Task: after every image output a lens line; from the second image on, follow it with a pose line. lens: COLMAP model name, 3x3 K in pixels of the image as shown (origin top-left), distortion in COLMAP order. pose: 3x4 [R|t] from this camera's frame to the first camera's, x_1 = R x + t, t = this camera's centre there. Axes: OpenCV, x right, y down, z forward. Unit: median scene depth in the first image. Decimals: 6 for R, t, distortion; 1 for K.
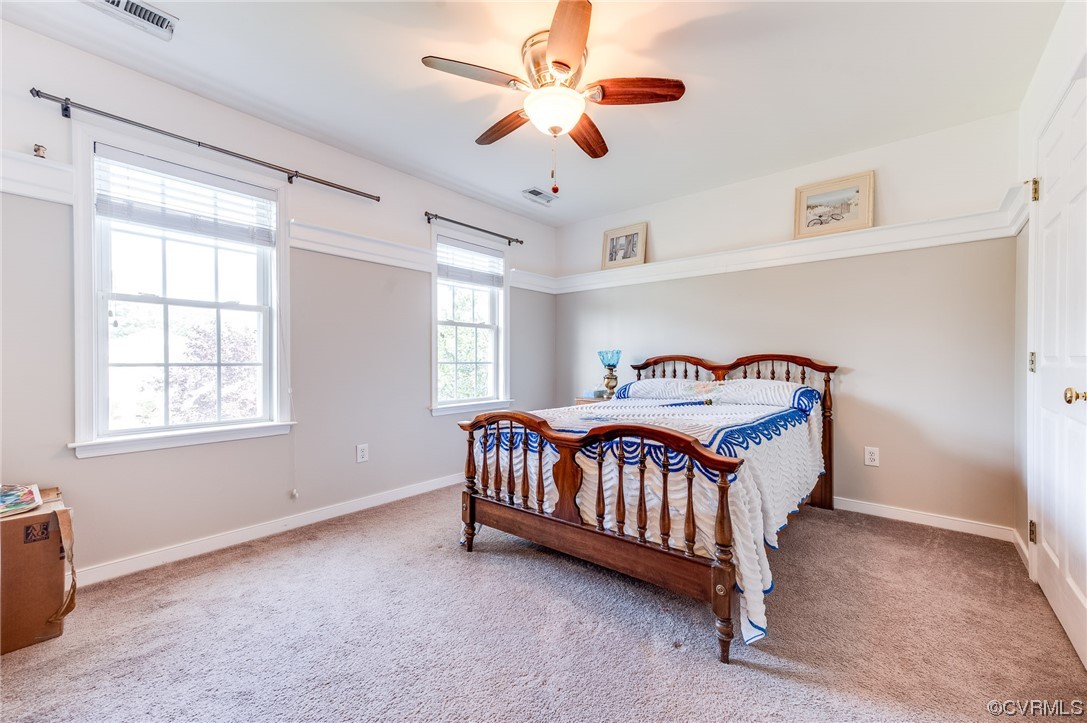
lens RADIAL K [[434.3, 0, 542.8], [0, 434.3, 354.2], [0, 0, 1]] dist [0.021050, 0.000205]
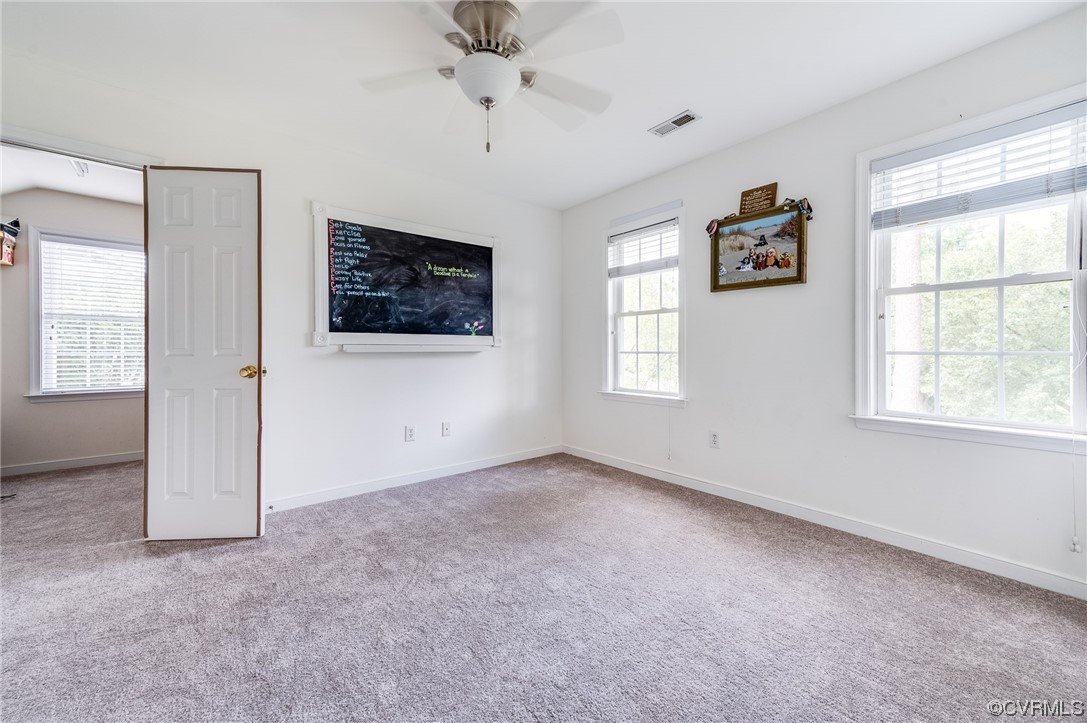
lens RADIAL K [[434.3, 0, 542.8], [0, 434.3, 354.2], [0, 0, 1]] dist [0.021050, 0.000205]
pose [[-0.155329, 0.004990, -0.987850, 0.353711], [0.023319, 0.999727, 0.001384, 0.007205], [0.987588, -0.022820, -0.155403, 0.408100]]
